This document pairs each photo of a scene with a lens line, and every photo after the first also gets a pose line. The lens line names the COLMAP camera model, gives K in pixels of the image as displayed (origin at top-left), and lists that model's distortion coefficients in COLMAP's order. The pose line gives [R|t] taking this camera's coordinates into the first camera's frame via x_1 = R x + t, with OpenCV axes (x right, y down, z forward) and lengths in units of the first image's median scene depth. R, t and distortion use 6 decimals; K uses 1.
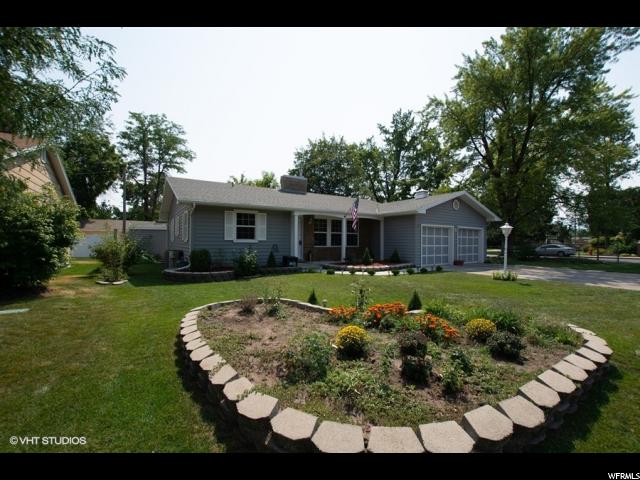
lens RADIAL K [[281.1, 0, 320.4], [0, 281.1, 240.8], [0, 0, 1]] dist [-0.030222, 0.002760]
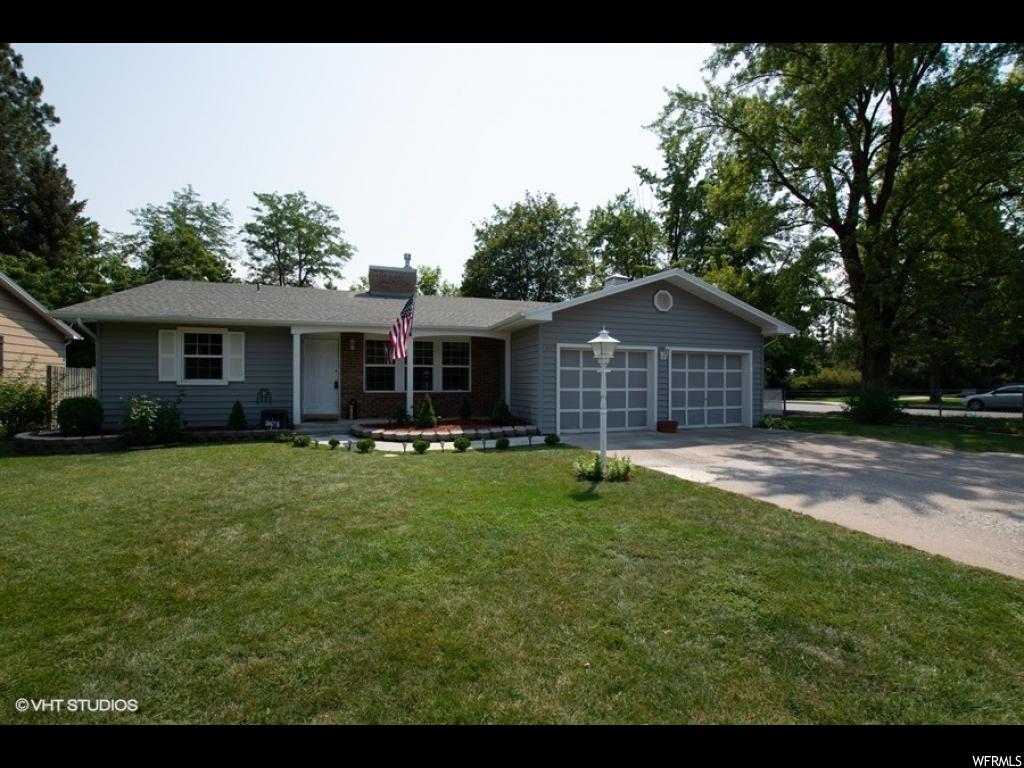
lens RADIAL K [[449.8, 0, 513.5], [0, 449.8, 385.8], [0, 0, 1]] dist [-0.030222, 0.002760]
pose [[0.969518, -0.005399, -0.244959, 0.184904], [0.007450, 0.999945, 0.007448, 0.001829], [0.244905, -0.009046, 0.969505, 0.094054]]
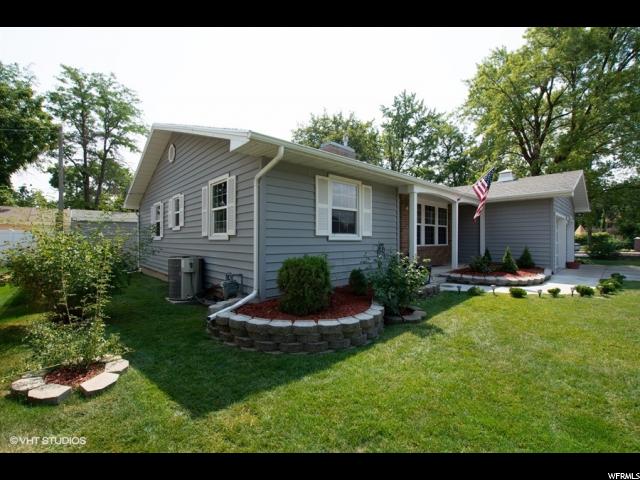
lens RADIAL K [[281.1, 0, 318.7], [0, 281.1, 240.9], [0, 0, 1]] dist [-0.030222, 0.002760]
pose [[0.986642, -0.006531, 0.162770, -0.132104], [0.005257, 0.999952, 0.008258, 0.000867], [-0.162816, -0.007292, 0.986629, 0.162986]]
